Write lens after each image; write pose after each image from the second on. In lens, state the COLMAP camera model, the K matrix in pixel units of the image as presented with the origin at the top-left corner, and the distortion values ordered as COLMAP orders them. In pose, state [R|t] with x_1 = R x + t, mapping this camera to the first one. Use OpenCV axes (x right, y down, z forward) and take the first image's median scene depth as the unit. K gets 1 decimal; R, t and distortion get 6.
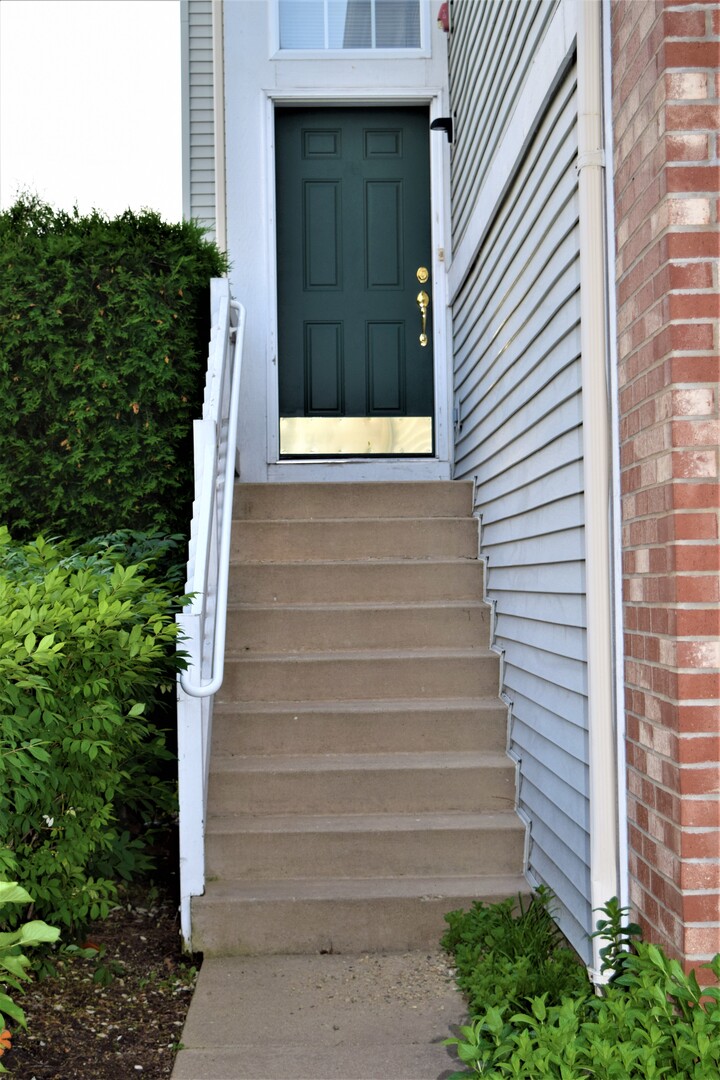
lens RADIAL K [[1756.8, 0, 359.7], [0, 1756.8, 540.5], [0, 0, 1]] dist [-0.045259, 0.000000]
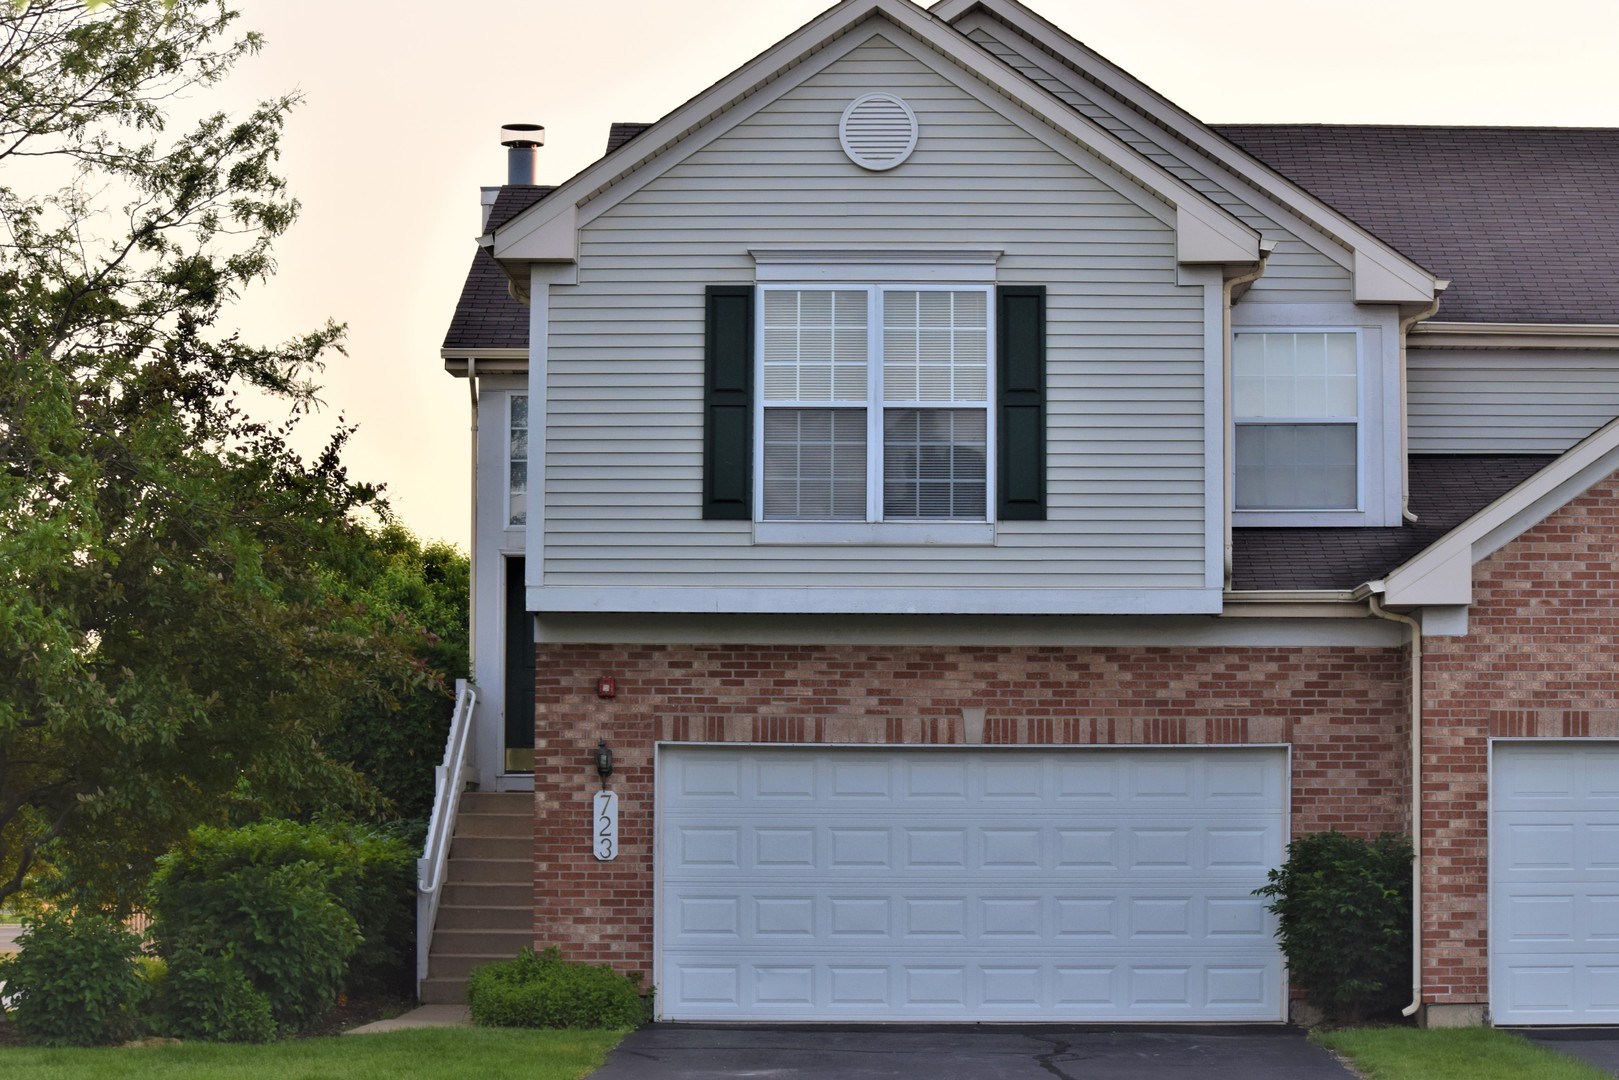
lens RADIAL K [[4339.1, 0, 808.9], [0, 4339.1, 536.6], [0, 0, 1]] dist [-0.329733, 0.000000]
pose [[0.997164, 0.018218, -0.073026, 0.623994], [-0.022159, 0.998321, -0.053527, -0.067841], [0.071928, 0.054993, 0.995893, -3.556801]]
